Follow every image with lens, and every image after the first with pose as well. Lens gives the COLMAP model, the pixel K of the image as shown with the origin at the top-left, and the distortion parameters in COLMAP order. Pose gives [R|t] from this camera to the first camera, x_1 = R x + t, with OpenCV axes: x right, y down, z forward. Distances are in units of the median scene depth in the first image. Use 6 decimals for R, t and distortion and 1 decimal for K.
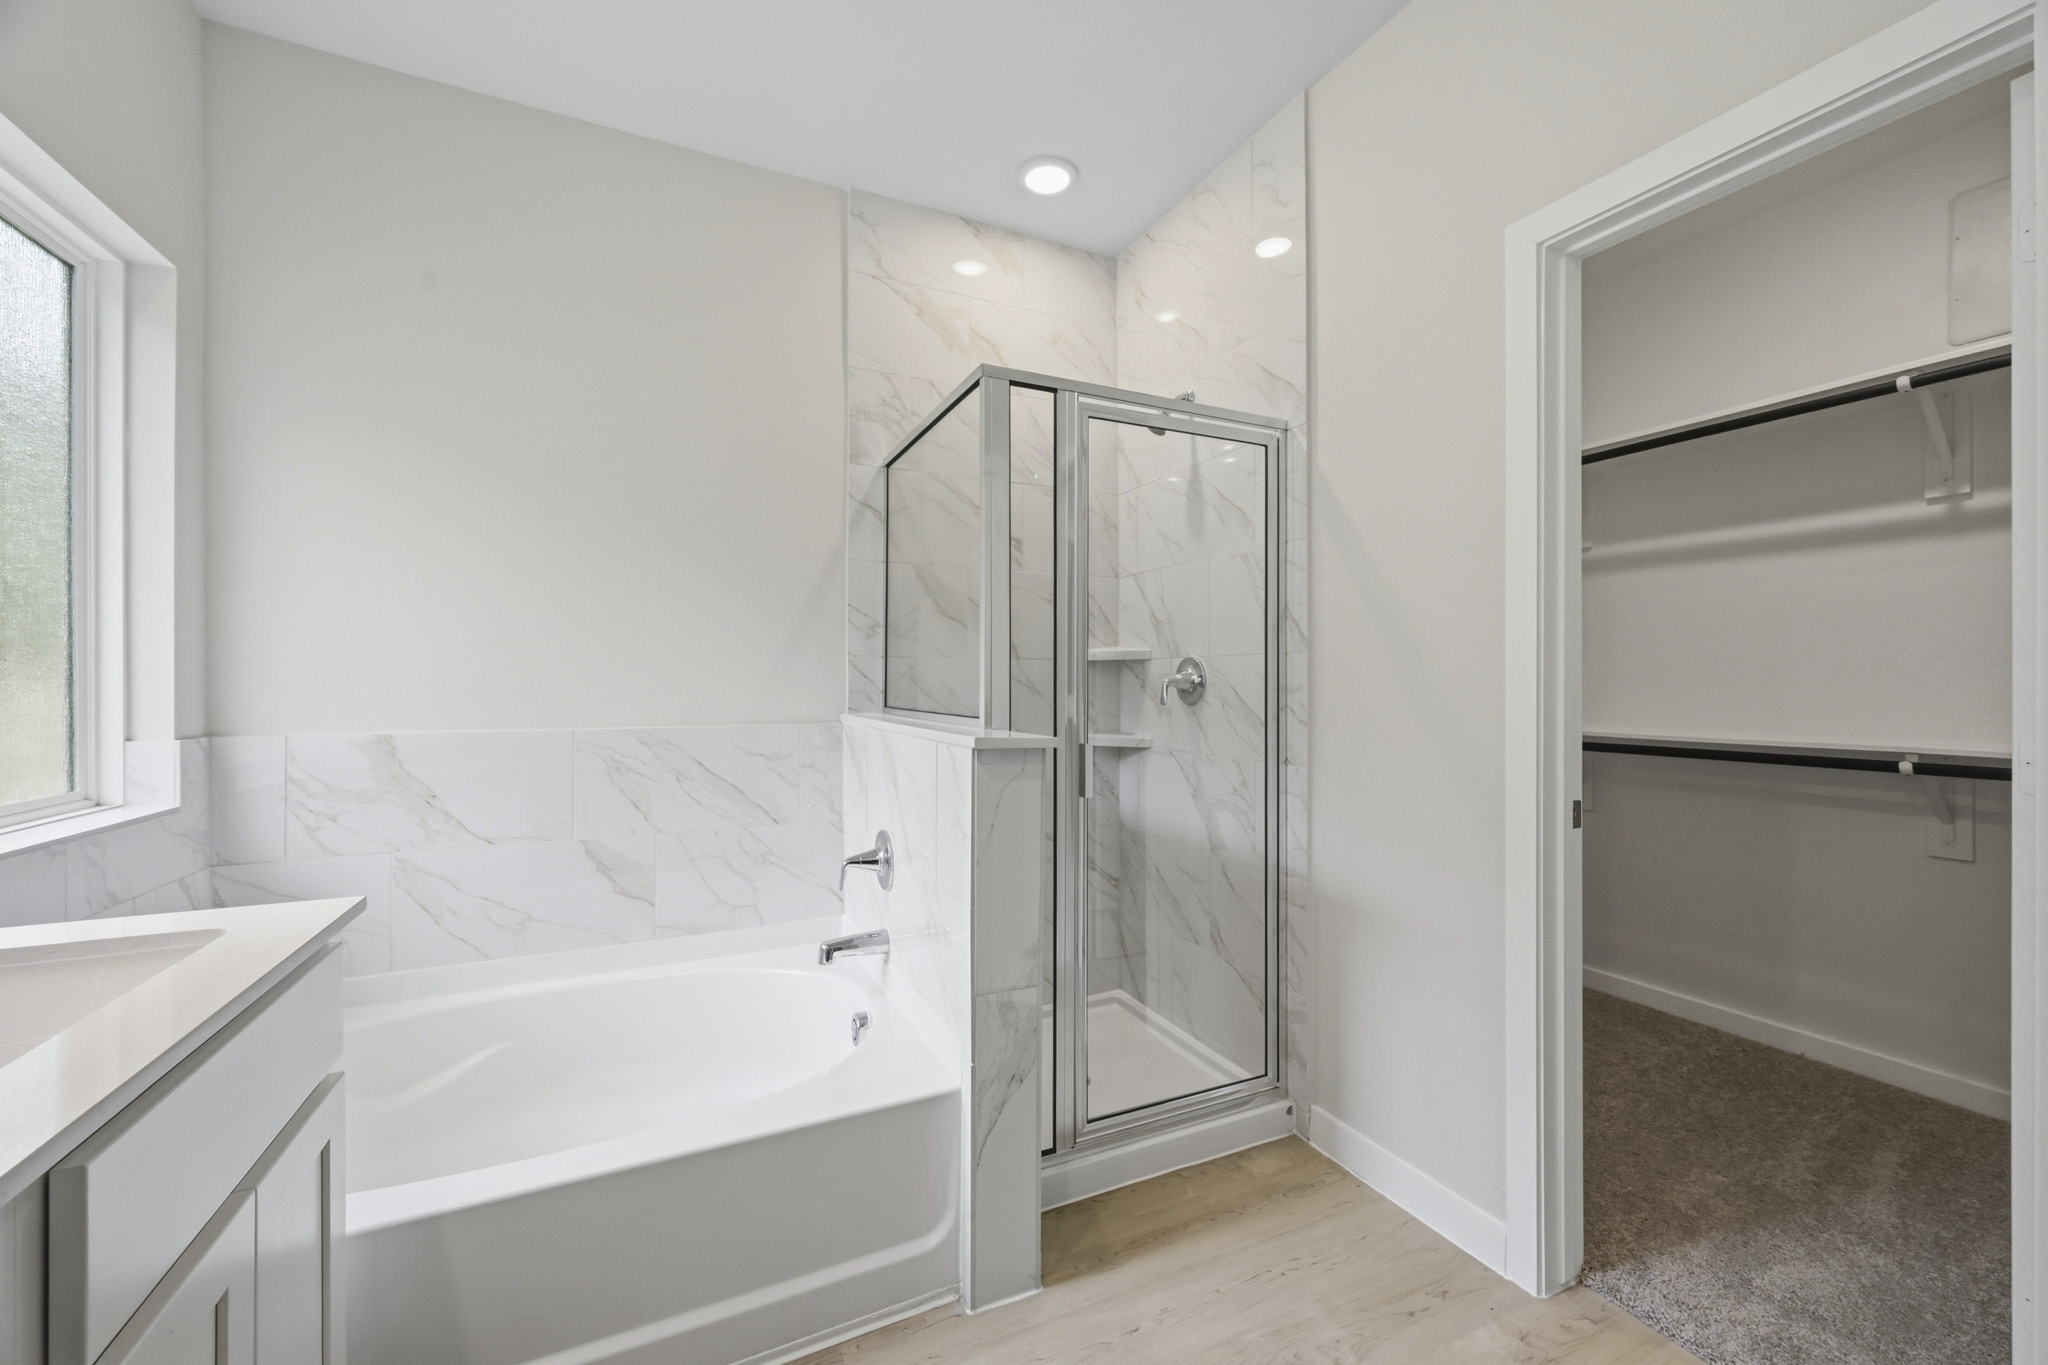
lens RADIAL K [[806.3, 0, 1024.0], [0, 806.3, 682.5], [0, 0, 1]] dist [-0.000019, 0.000012]
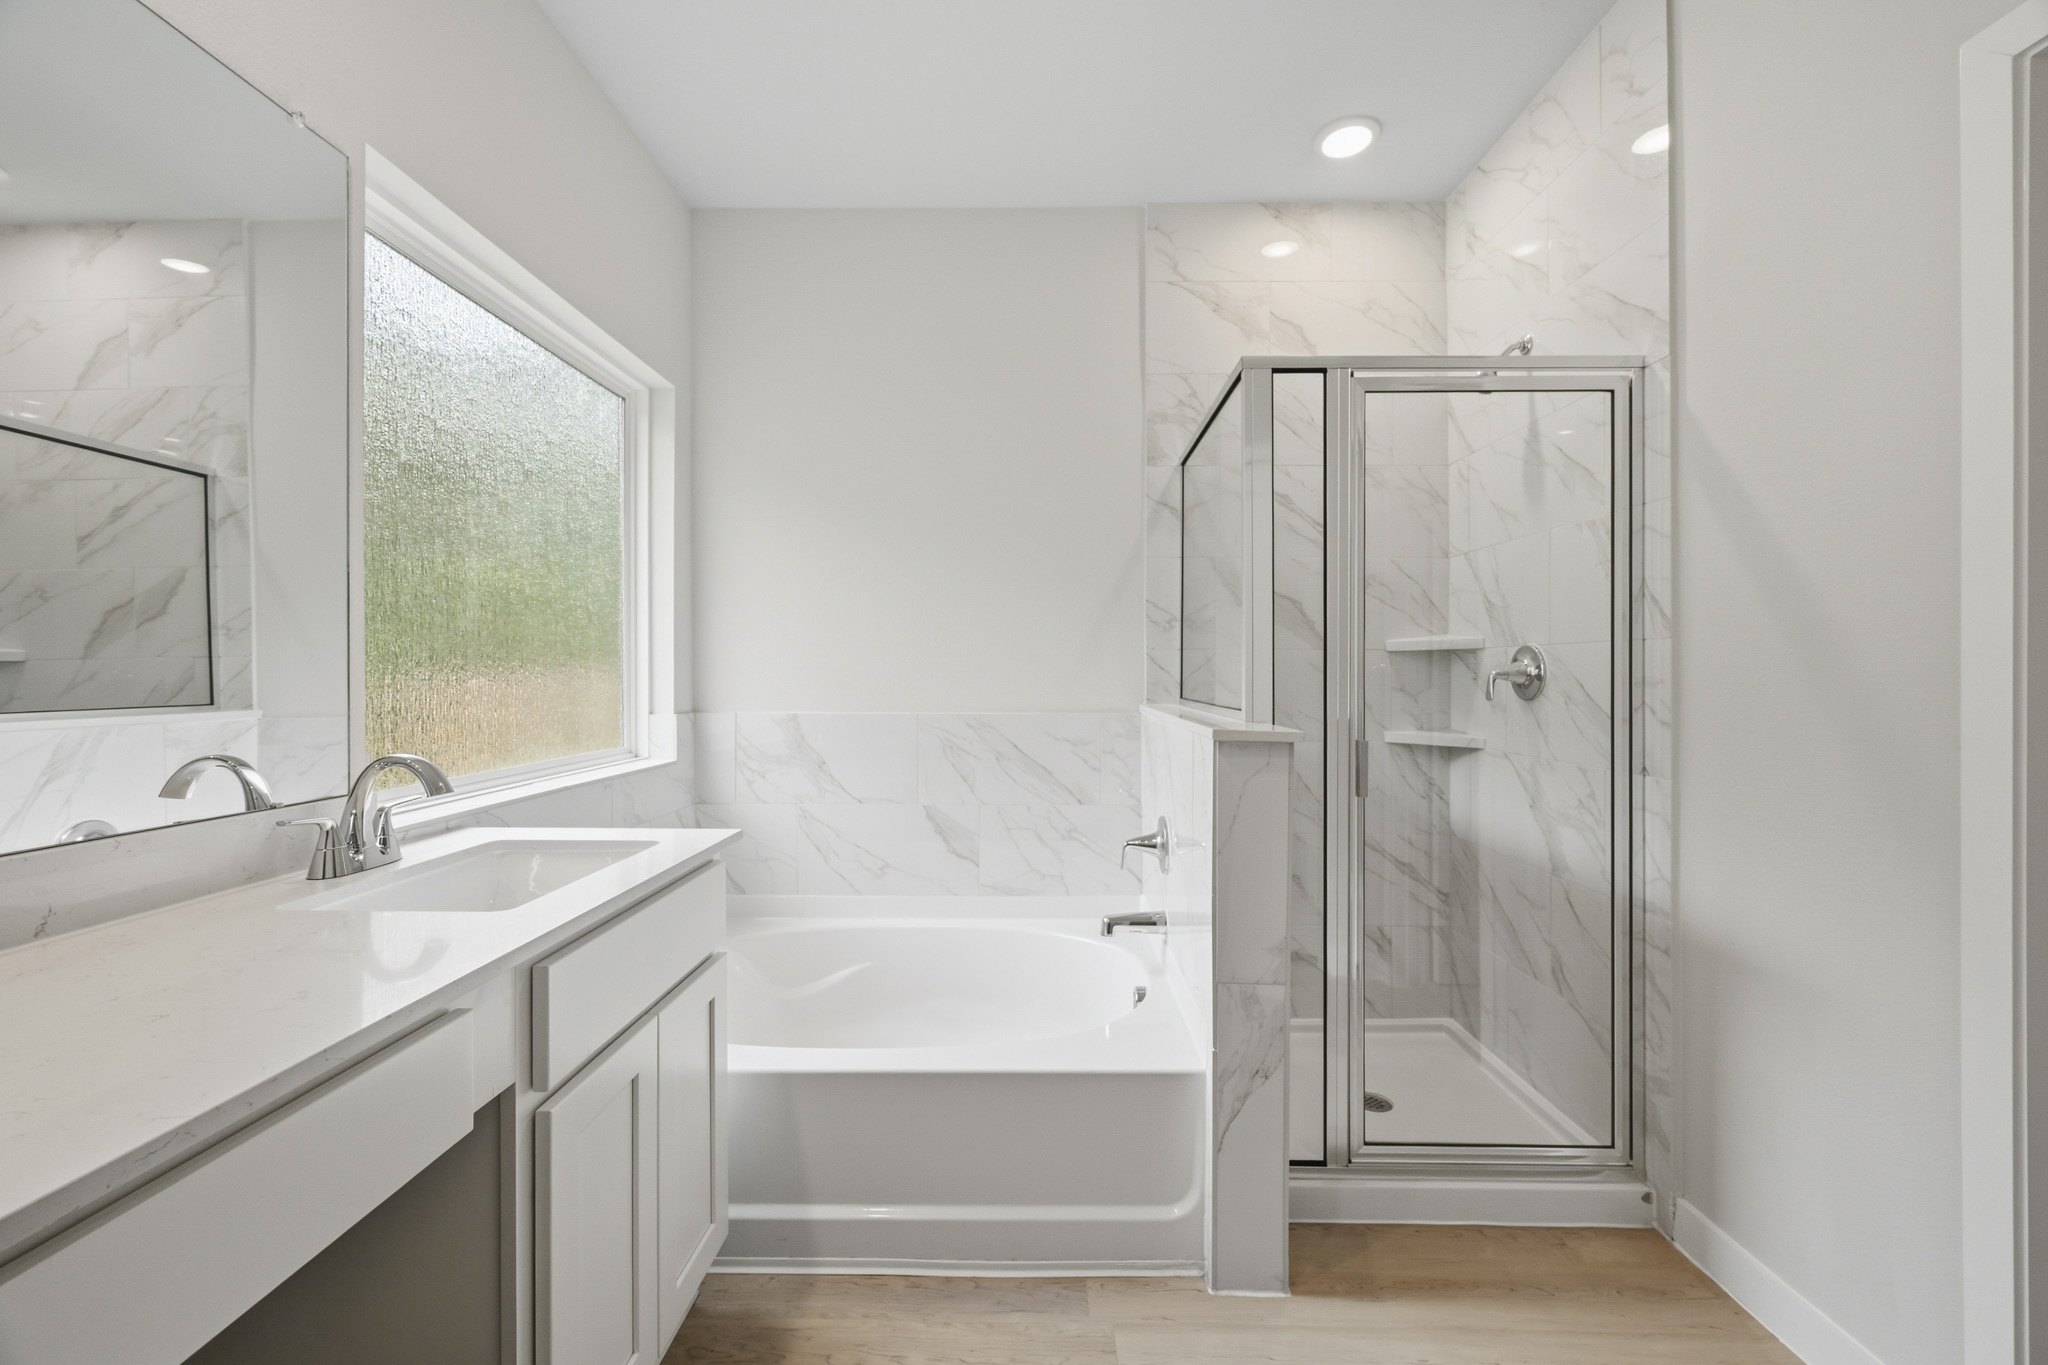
lens RADIAL K [[810.0, 0, 1027.5], [0, 810.0, 673.0], [0, 0, 1]] dist [0.000700, 0.000293]
pose [[0.896791, -0.000365, -0.442455, 0.128190], [-0.000030, 1.000000, -0.000888, -0.001271], [0.442455, 0.000809, 0.896790, -0.017506]]
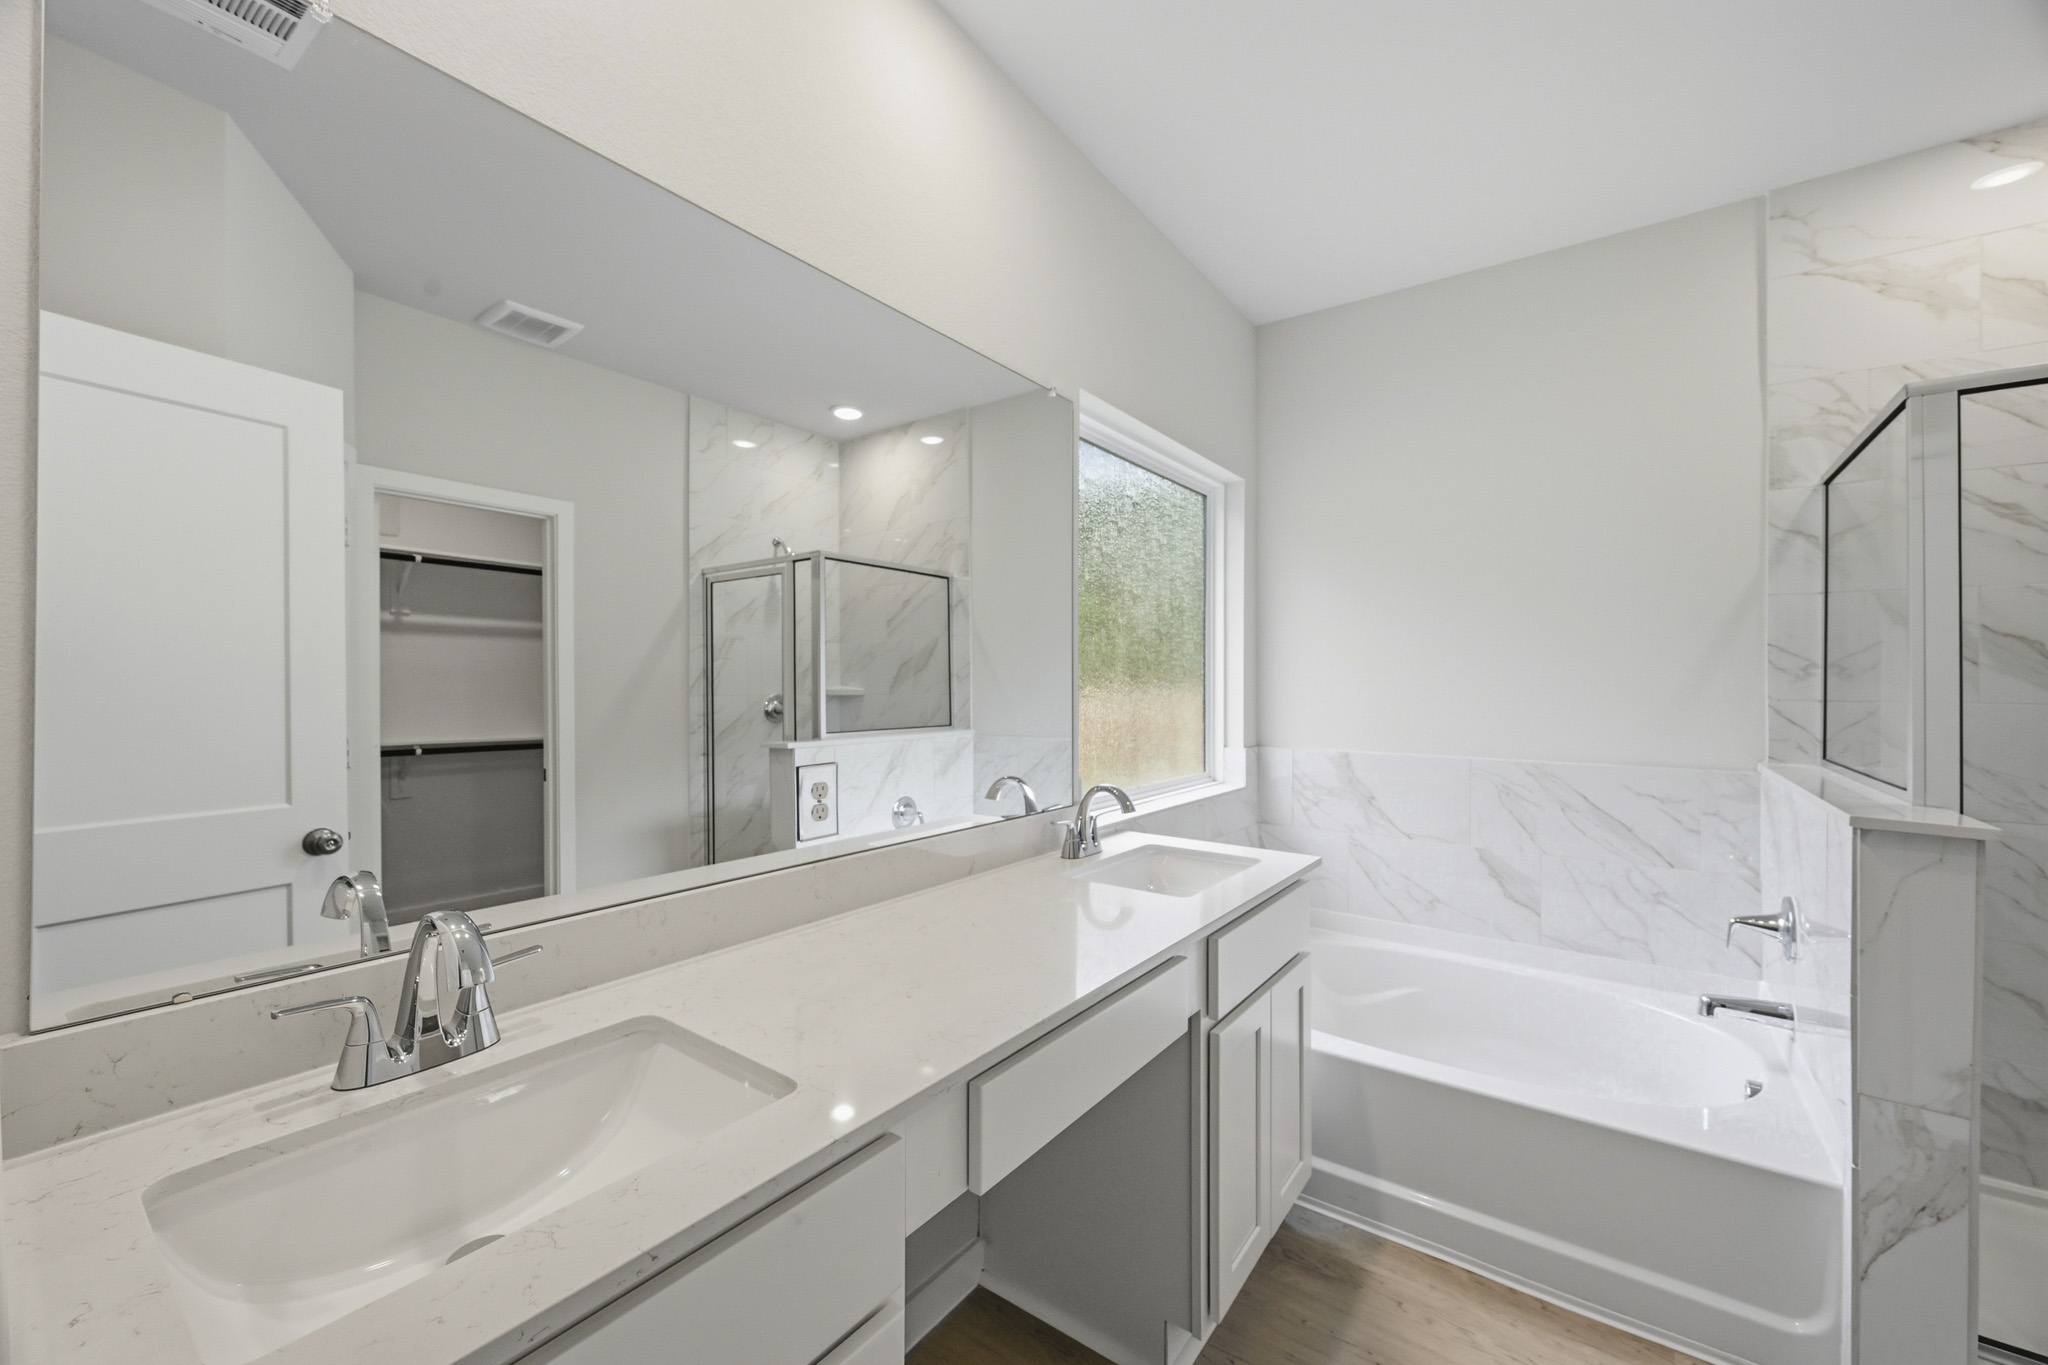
lens RADIAL K [[802.4, 0, 1024.1], [0, 802.4, 679.4], [0, 0, 1]] dist [0.000055, 0.000115]
pose [[0.472291, -0.001384, -0.881442, 0.216812], [-0.003140, 0.999990, -0.003253, -0.059070], [0.881437, 0.004304, 0.472282, -0.205040]]
